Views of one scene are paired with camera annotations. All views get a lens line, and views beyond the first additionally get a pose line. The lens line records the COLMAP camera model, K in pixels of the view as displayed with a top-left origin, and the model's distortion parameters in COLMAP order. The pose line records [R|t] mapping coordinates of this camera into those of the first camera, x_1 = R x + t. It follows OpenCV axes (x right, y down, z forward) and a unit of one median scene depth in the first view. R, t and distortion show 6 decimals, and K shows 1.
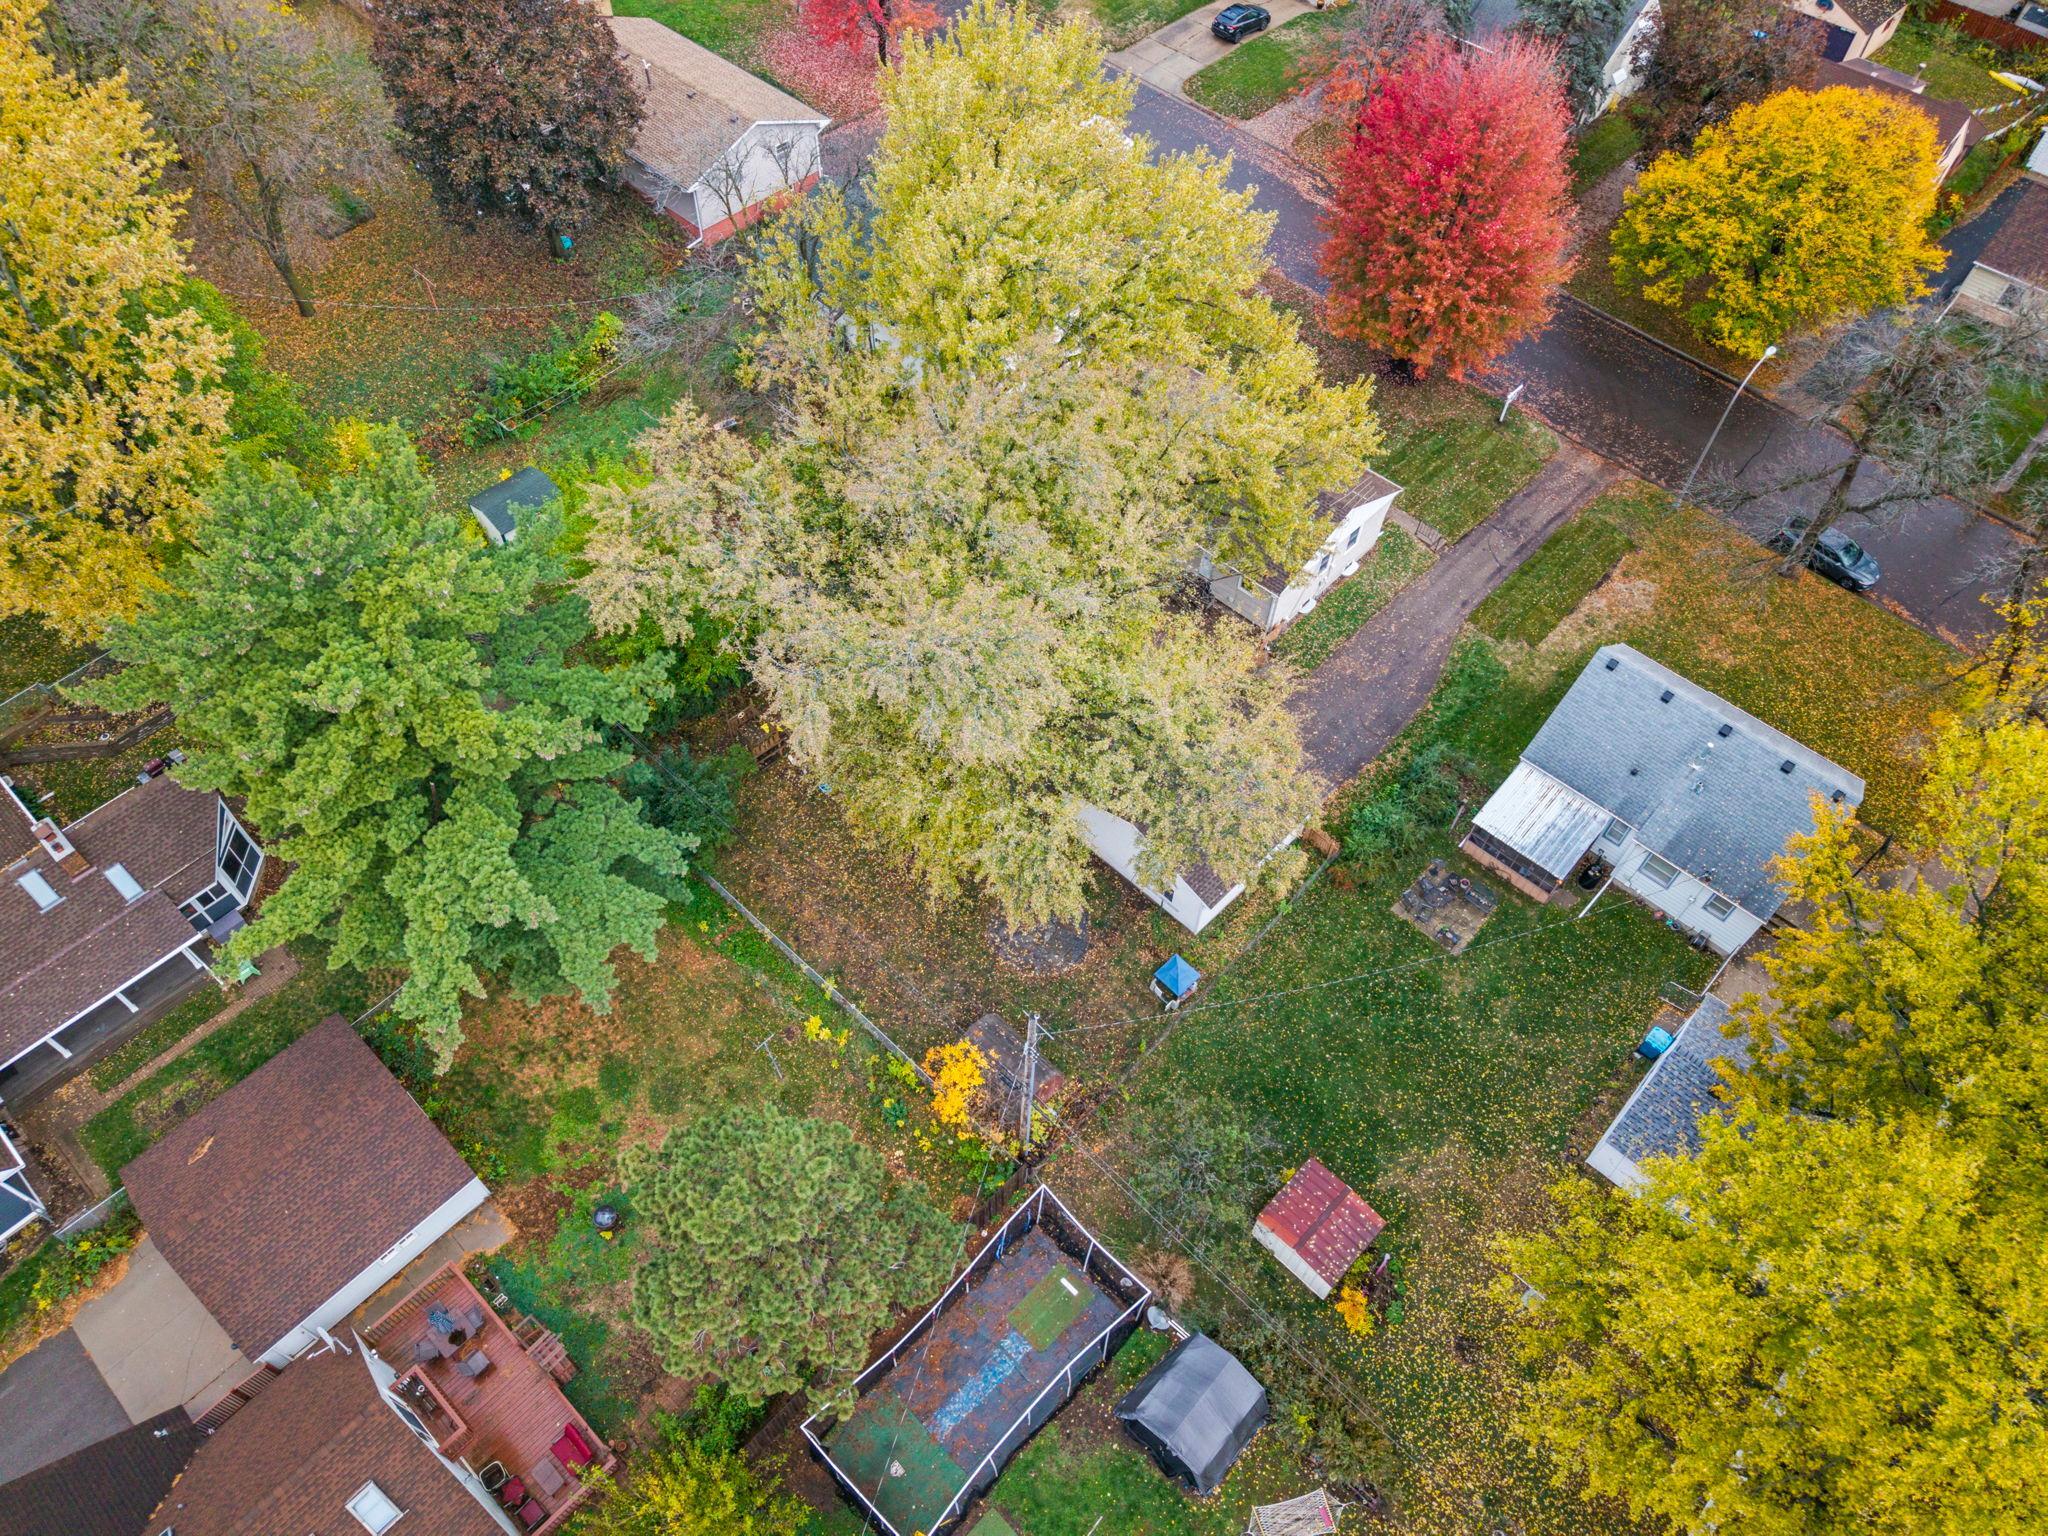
lens RADIAL K [[1390.5, 0, 1024.7], [0, 1390.5, 768.6], [0, 0, 1]] dist [0.021180, -0.022490]
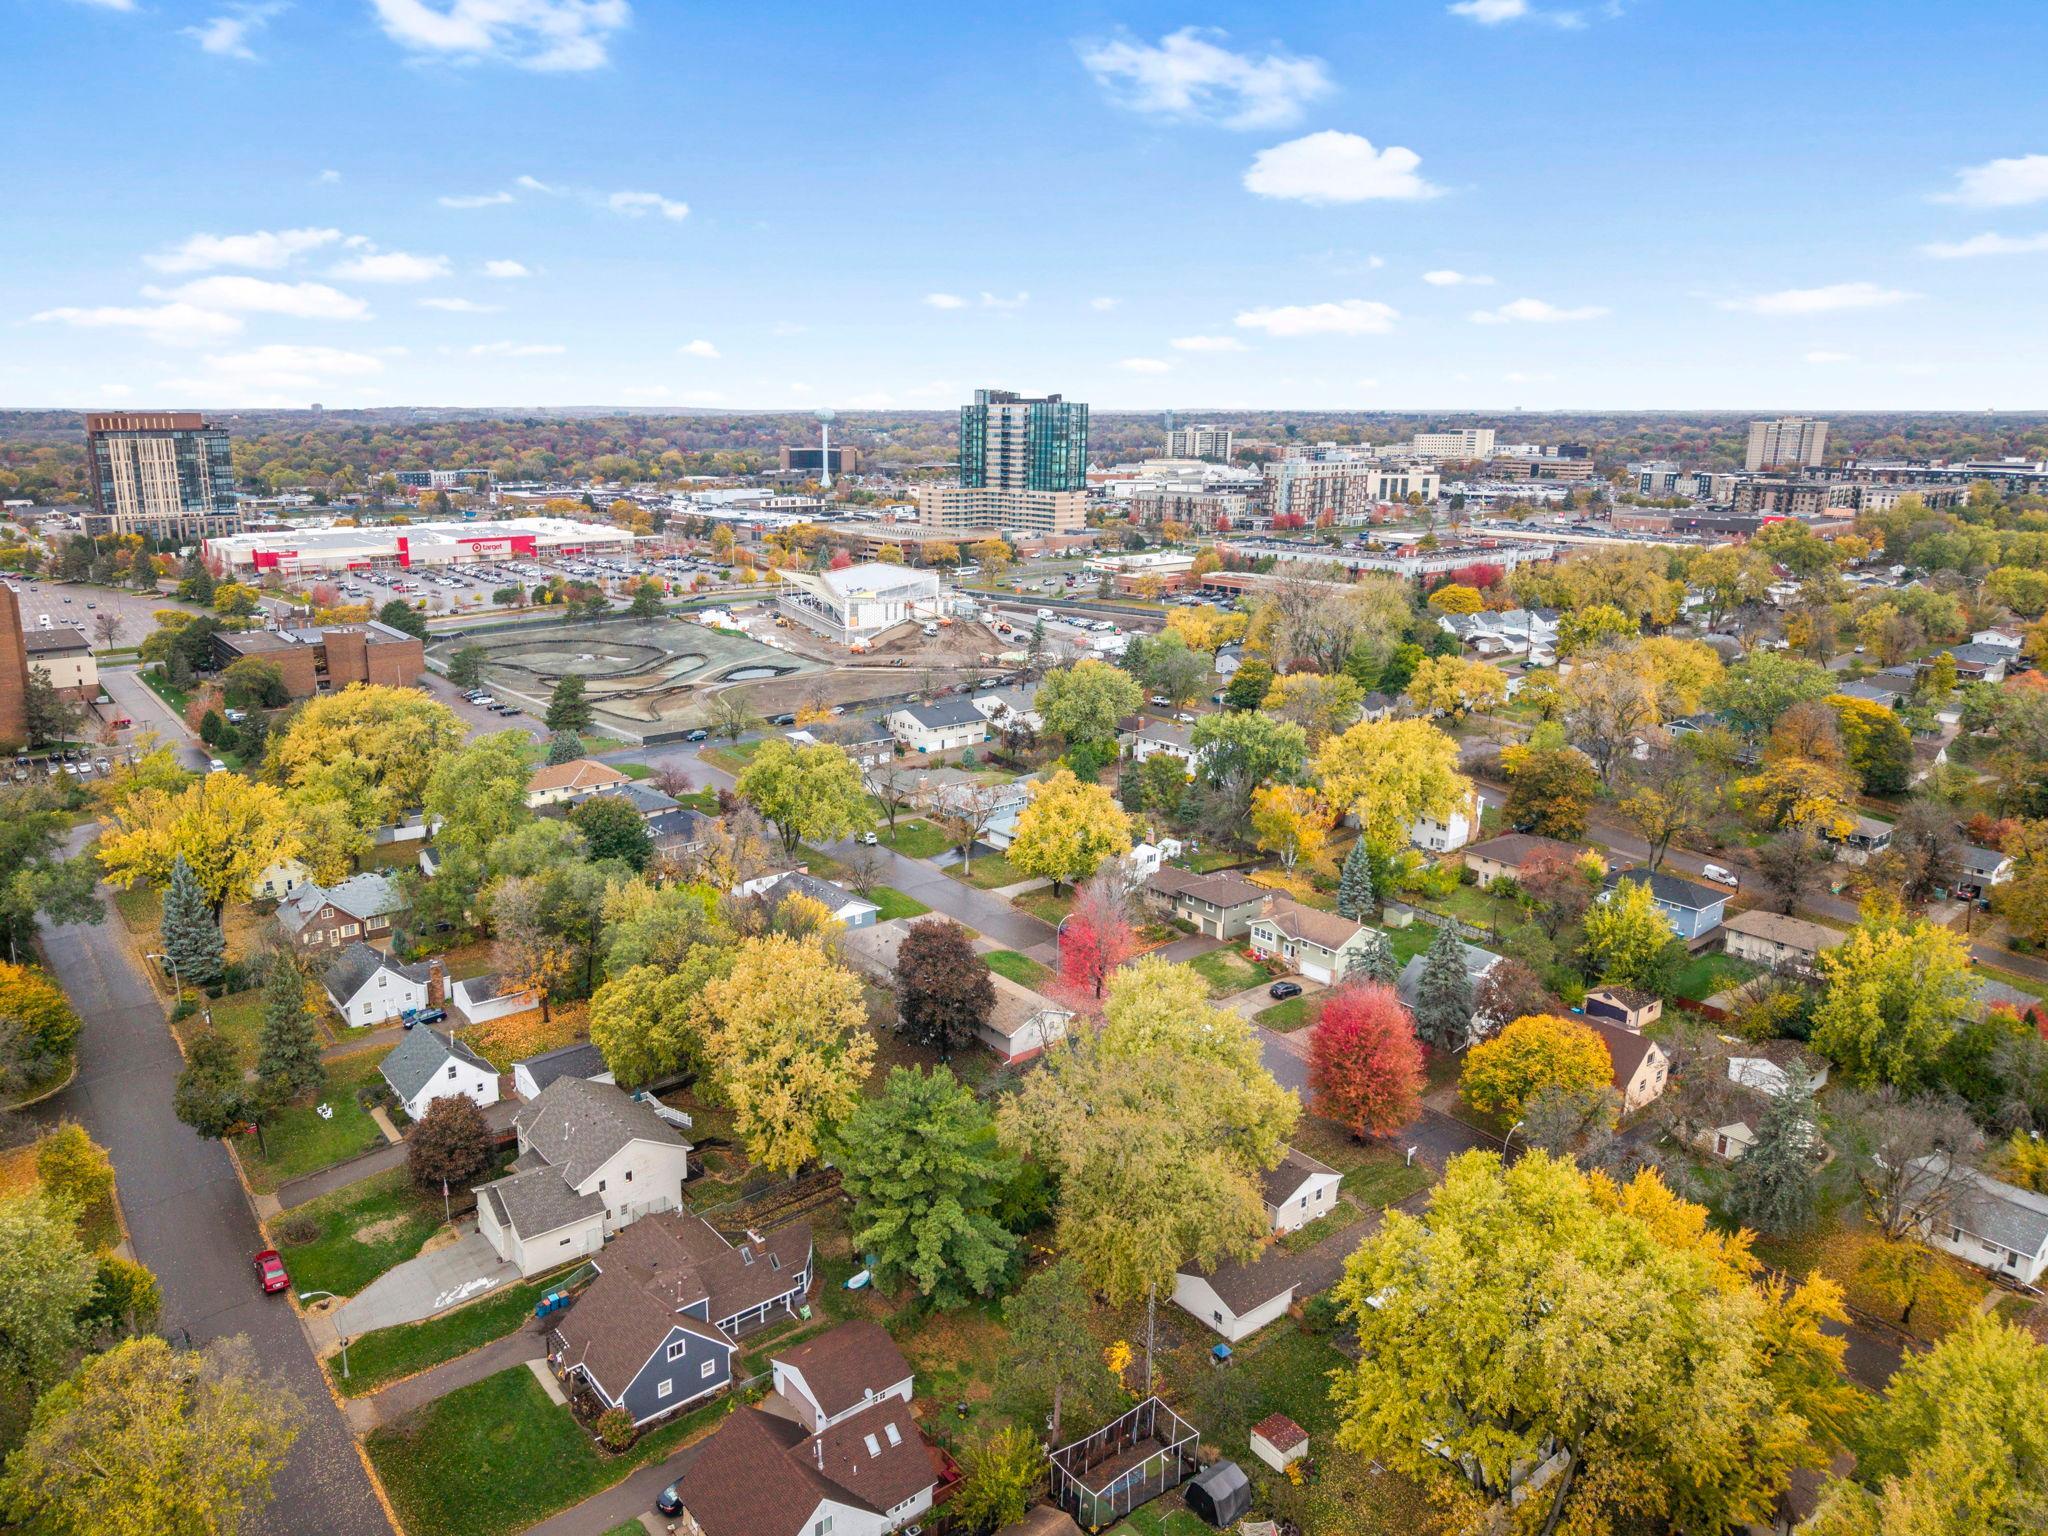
lens RADIAL K [[1390.5, 0, 1024.7], [0, 1390.5, 768.6], [0, 0, 1]] dist [0.021180, -0.022490]
pose [[0.992534, 0.023834, -0.119619, 0.031699], [-0.093944, 0.774862, -0.625111, 0.635404], [0.077789, 0.631681, 0.771316, -0.960936]]
